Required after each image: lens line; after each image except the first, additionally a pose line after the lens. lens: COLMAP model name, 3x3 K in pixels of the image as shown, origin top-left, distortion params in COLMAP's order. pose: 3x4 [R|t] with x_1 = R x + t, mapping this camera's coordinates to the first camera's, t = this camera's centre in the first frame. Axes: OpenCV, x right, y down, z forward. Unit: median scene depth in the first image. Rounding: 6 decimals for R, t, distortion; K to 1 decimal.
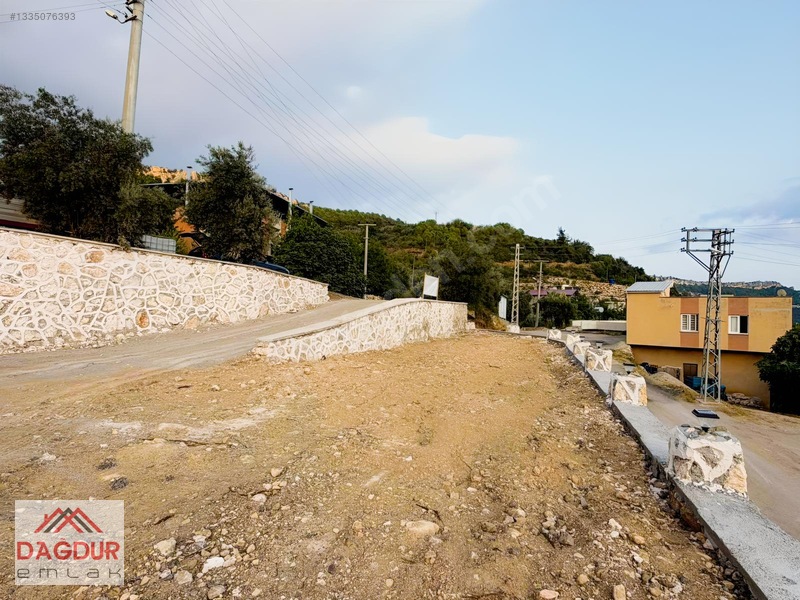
lens RADIAL K [[447.7, 0, 396.2], [0, 447.7, 299.4], [0, 0, 1]] dist [0.001359, -0.000067]
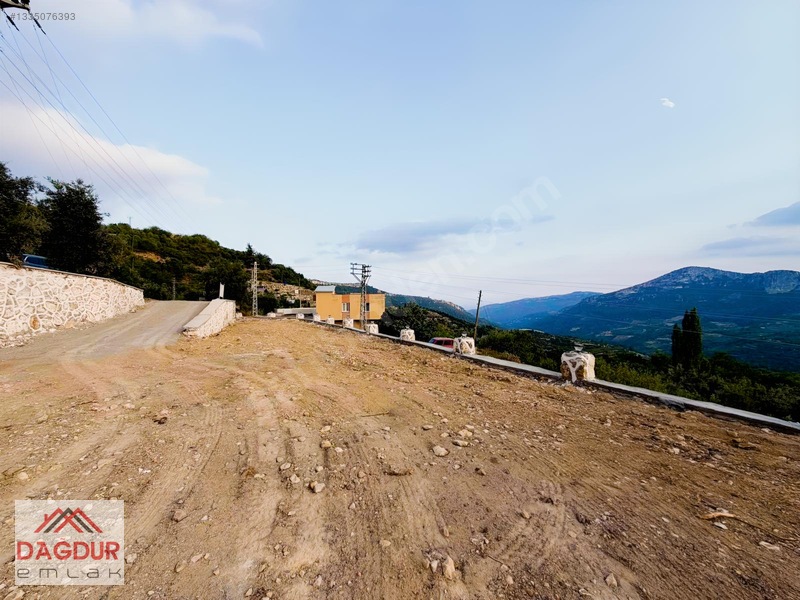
lens RADIAL K [[318.4, 0, 397.4], [0, 318.4, 299.5], [0, 0, 1]] dist [-0.000025, 0.000031]
pose [[0.694073, -0.026064, 0.719433, -0.466062], [0.014113, 0.999645, 0.022600, -0.024715], [-0.719766, -0.005533, 0.694194, -0.327426]]
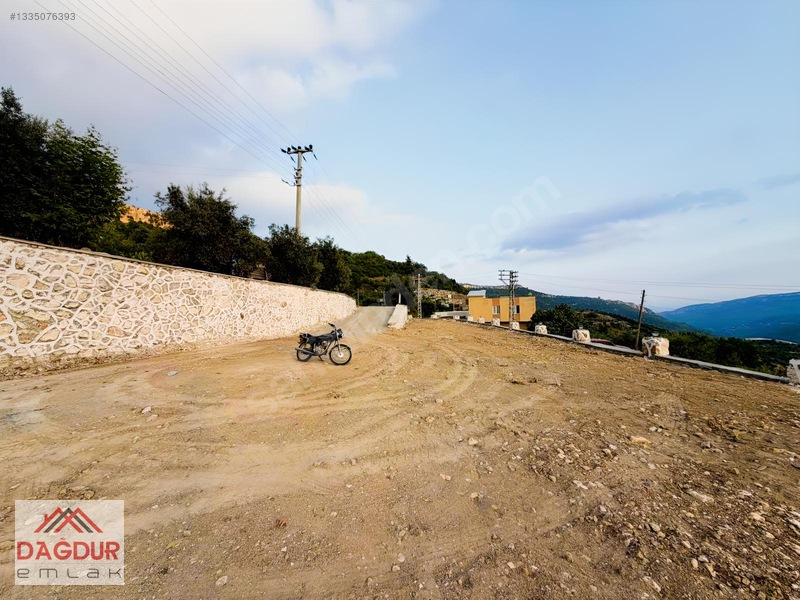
lens RADIAL K [[318.4, 0, 397.4], [0, 318.4, 299.5], [0, 0, 1]] dist [-0.000025, 0.000031]
pose [[0.943357, -0.041235, 0.329206, -0.673624], [0.044633, 0.999000, -0.002769, -0.033455], [-0.328762, 0.017306, 0.944254, -0.650253]]
